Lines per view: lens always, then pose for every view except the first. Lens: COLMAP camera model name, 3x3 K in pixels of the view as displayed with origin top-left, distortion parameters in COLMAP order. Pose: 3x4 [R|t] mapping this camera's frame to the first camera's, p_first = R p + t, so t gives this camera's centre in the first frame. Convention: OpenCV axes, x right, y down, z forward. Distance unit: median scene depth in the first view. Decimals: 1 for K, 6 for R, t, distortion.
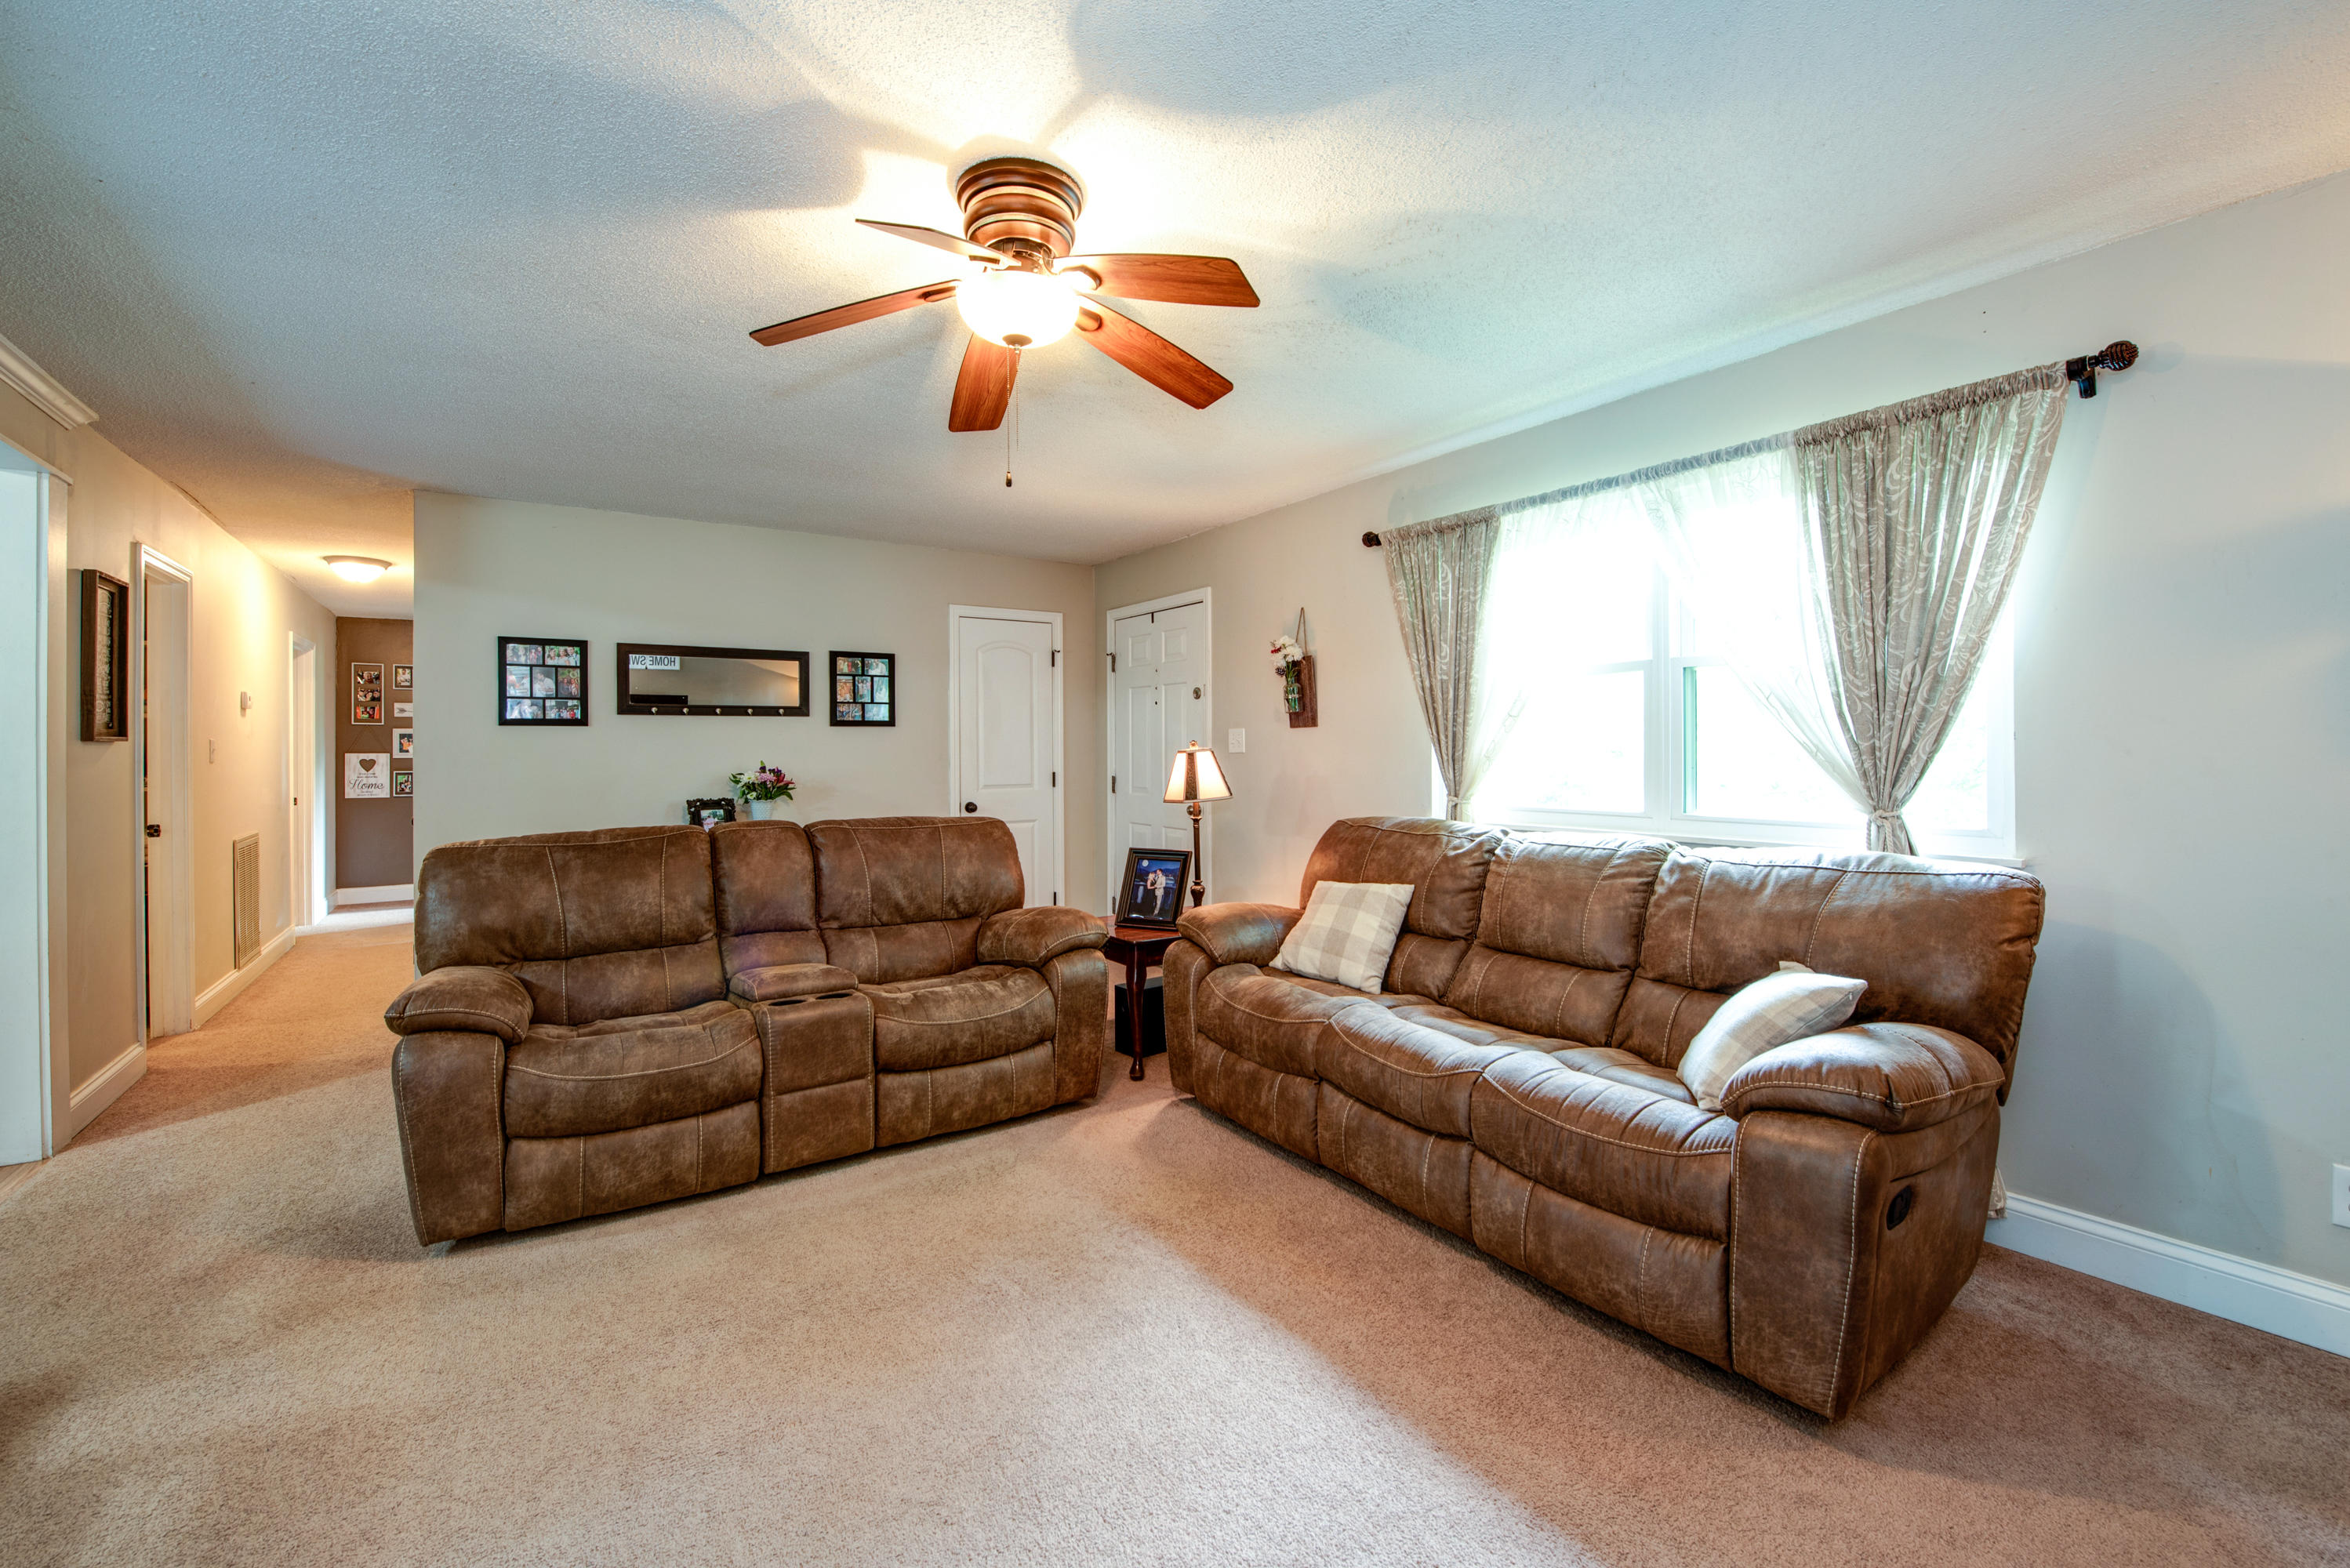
lens RADIAL K [[967.9, 0, 1156.7], [0, 967.9, 748.1], [0, 0, 1]] dist [-0.023446, 0.000115]
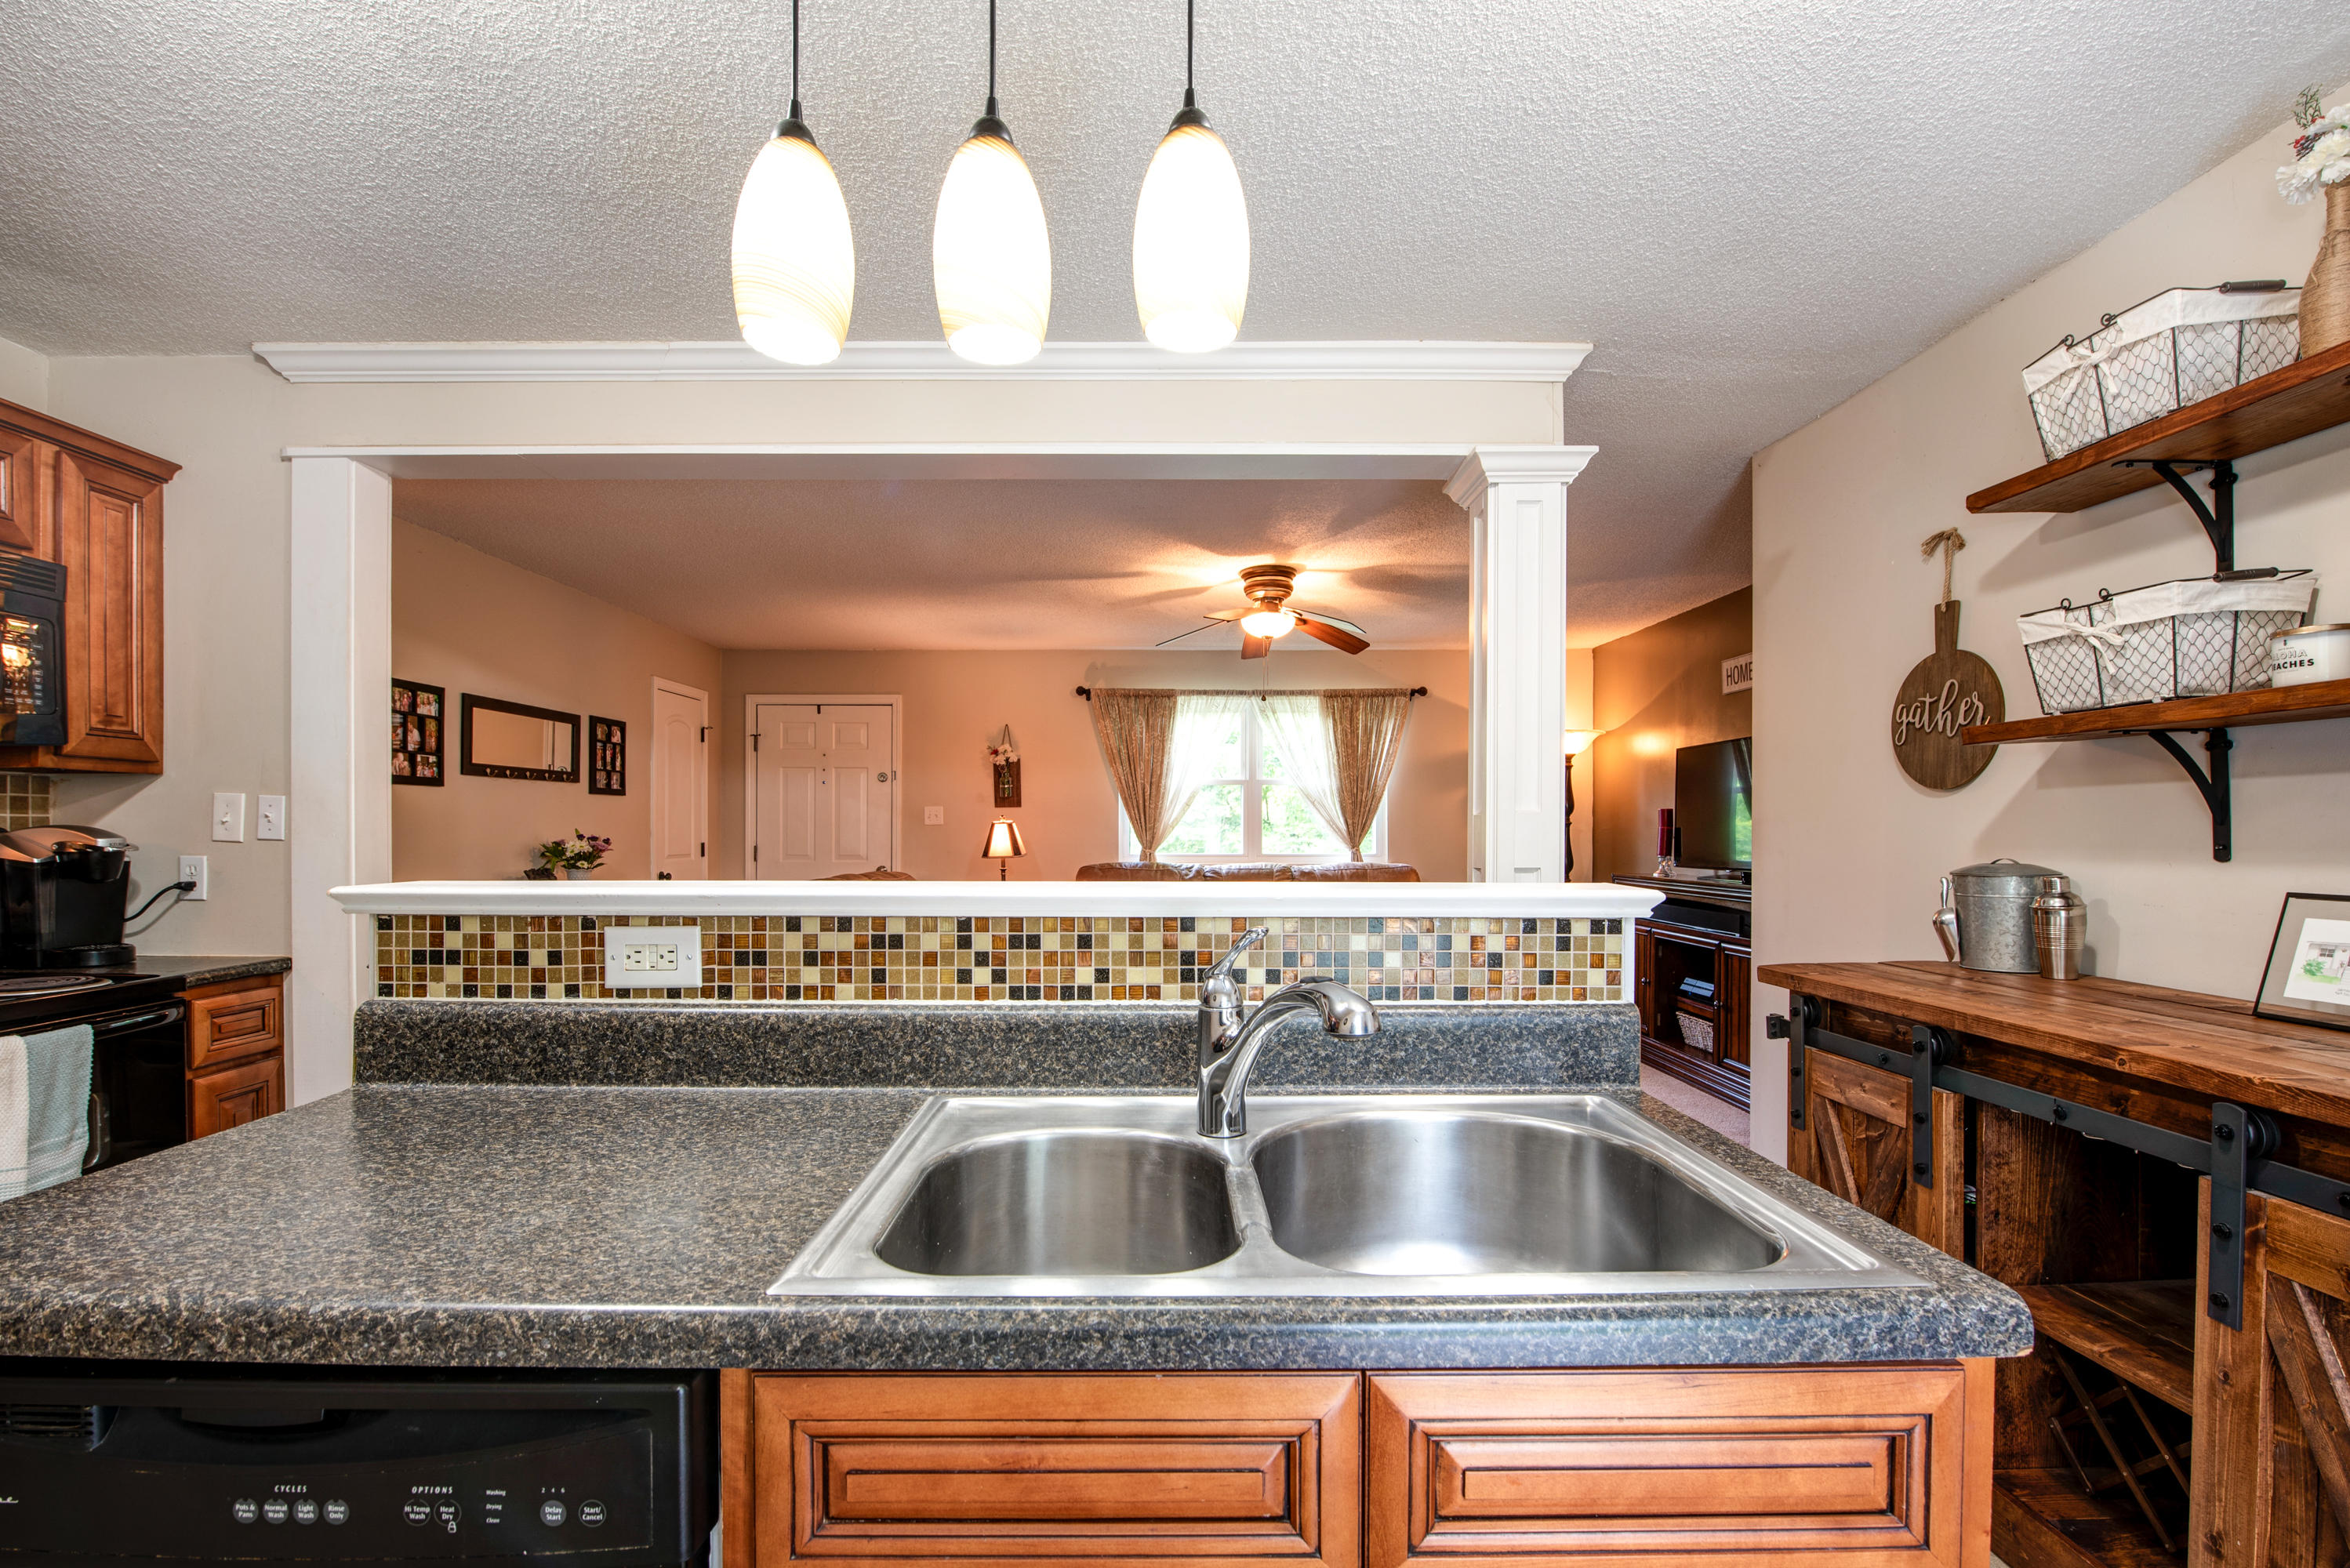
lens RADIAL K [[1067.8, 0, 1182.9], [0, 1067.8, 844.4], [0, 0, 1]] dist [-0.028991, -0.000277]
pose [[0.542428, -0.004080, 0.840092, -1.072106], [-0.004614, 0.999959, 0.007836, 0.020516], [-0.840089, -0.008127, 0.542387, -0.089236]]
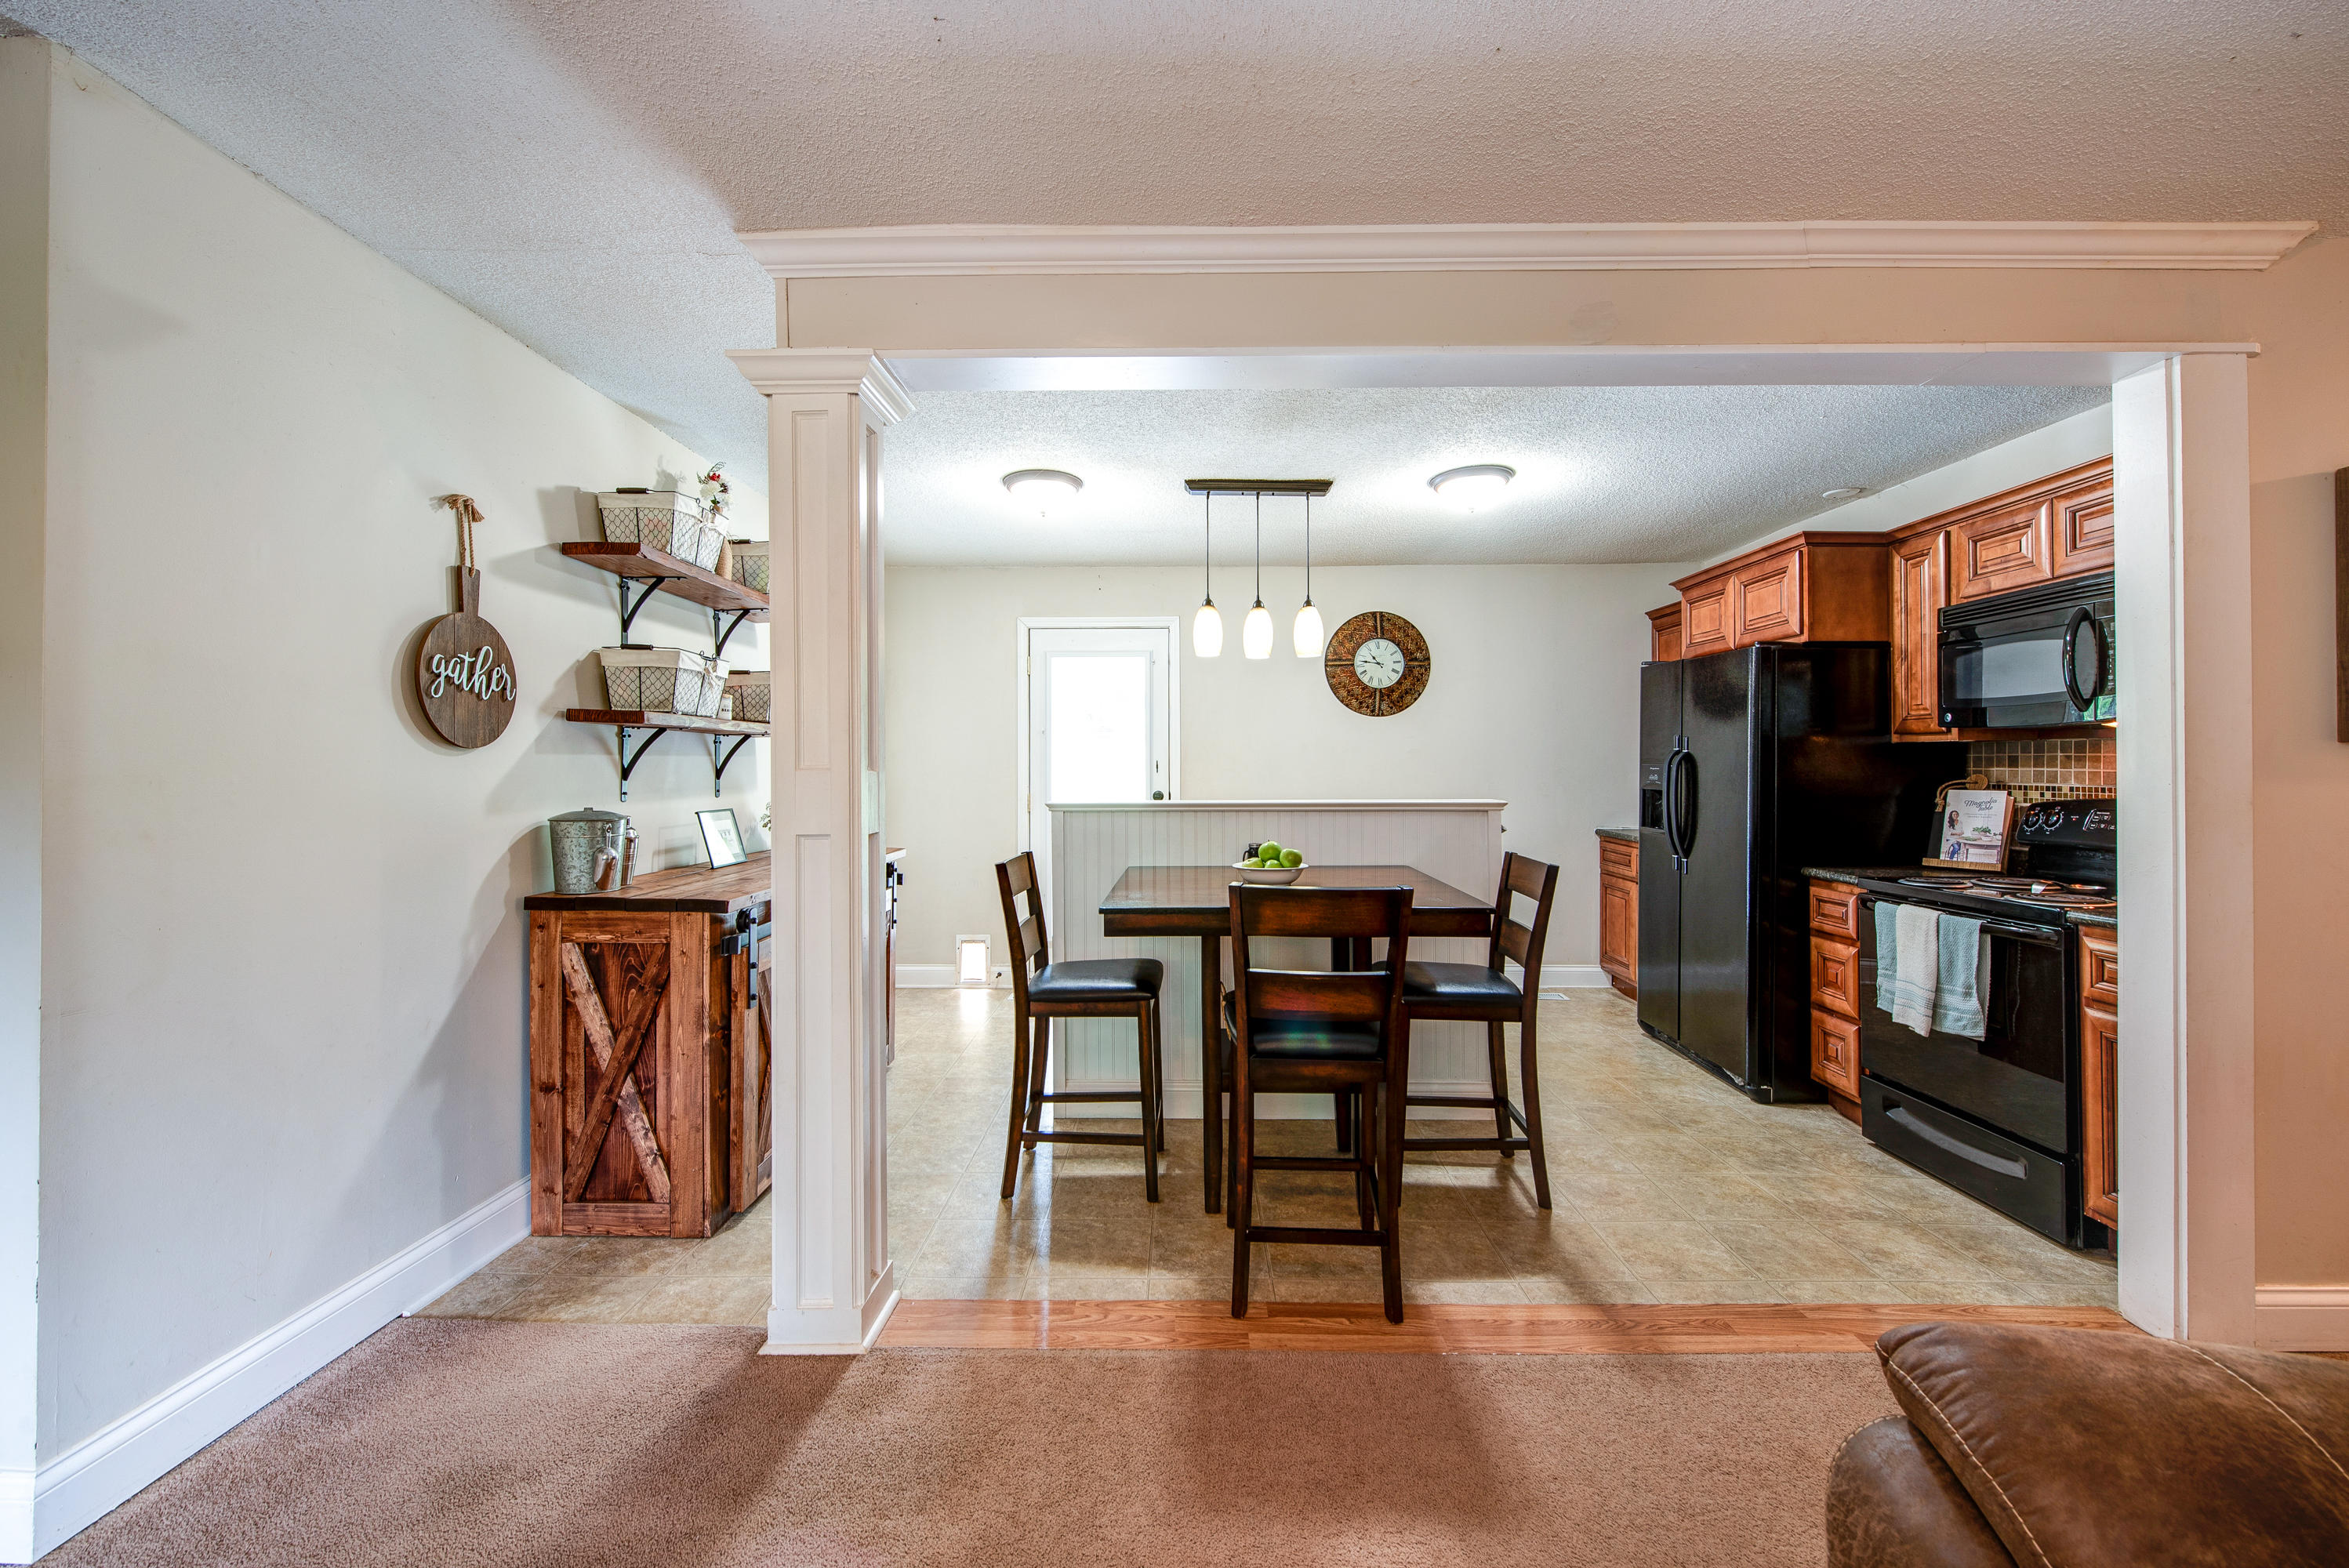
lens RADIAL K [[926.3, 0, 1184.2], [0, 926.3, 760.2], [0, 0, 1]] dist [-0.000710, -0.003157]
pose [[-0.566419, 0.000460, -0.824117, -0.125575], [0.005772, 0.999978, -0.003409, 0.002754], [0.824097, -0.006688, -0.566409, 0.522693]]
